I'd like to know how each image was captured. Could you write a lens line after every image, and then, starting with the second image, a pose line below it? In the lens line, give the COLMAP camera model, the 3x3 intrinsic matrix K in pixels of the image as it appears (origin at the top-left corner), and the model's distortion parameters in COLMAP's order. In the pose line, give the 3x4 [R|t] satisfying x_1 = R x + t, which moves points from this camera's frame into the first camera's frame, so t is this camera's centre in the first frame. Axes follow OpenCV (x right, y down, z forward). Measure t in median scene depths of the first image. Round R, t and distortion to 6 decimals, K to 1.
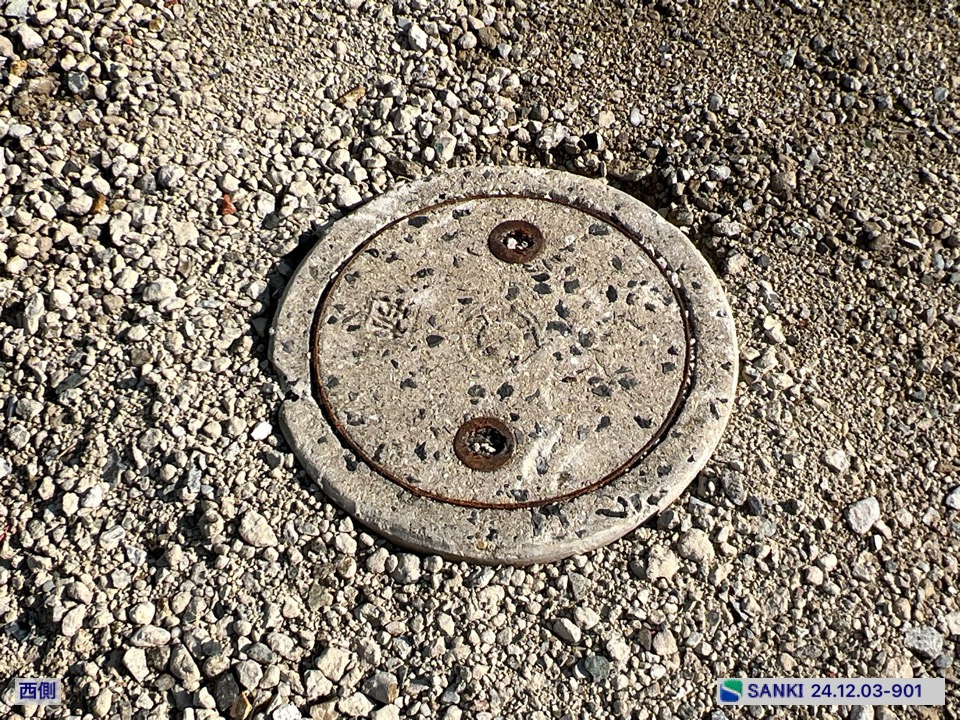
lens RADIAL K [[1101.0, 0, 479.0], [0, 1101.0, 360.6], [0, 0, 1]] dist [0.002993, 0.000000]
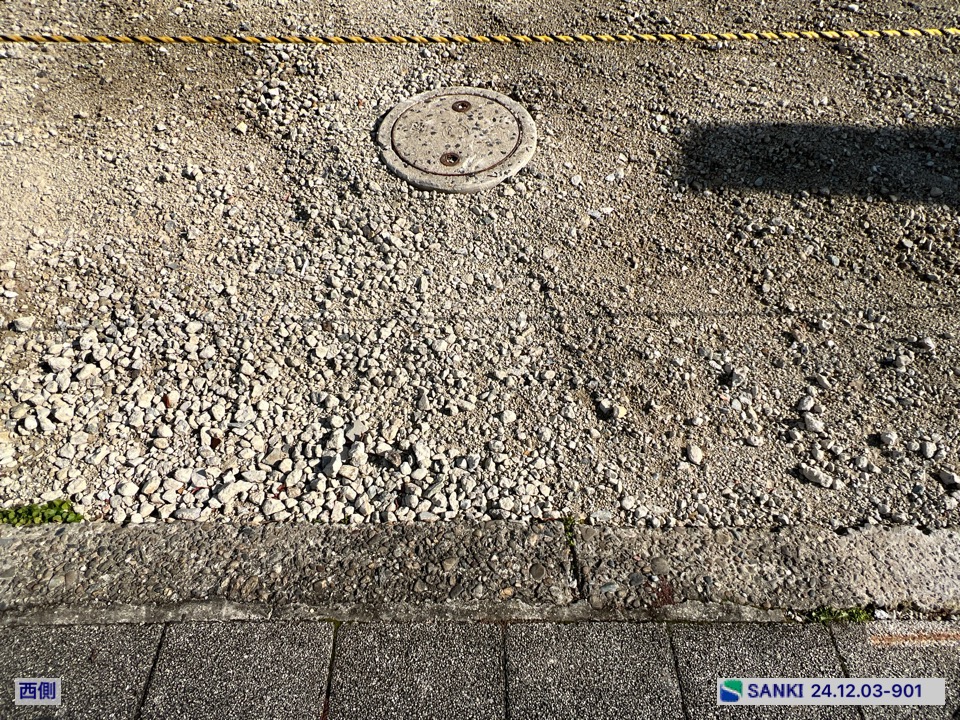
lens RADIAL K [[530.4, 0, 479.8], [0, 530.4, 358.4], [0, 0, 1]] dist [-0.000928, -0.000792]
pose [[0.999662, -0.019435, 0.017240, 0.047735], [0.019004, 0.999511, 0.024823, 0.556683], [-0.017714, -0.024487, 0.999543, -0.433729]]
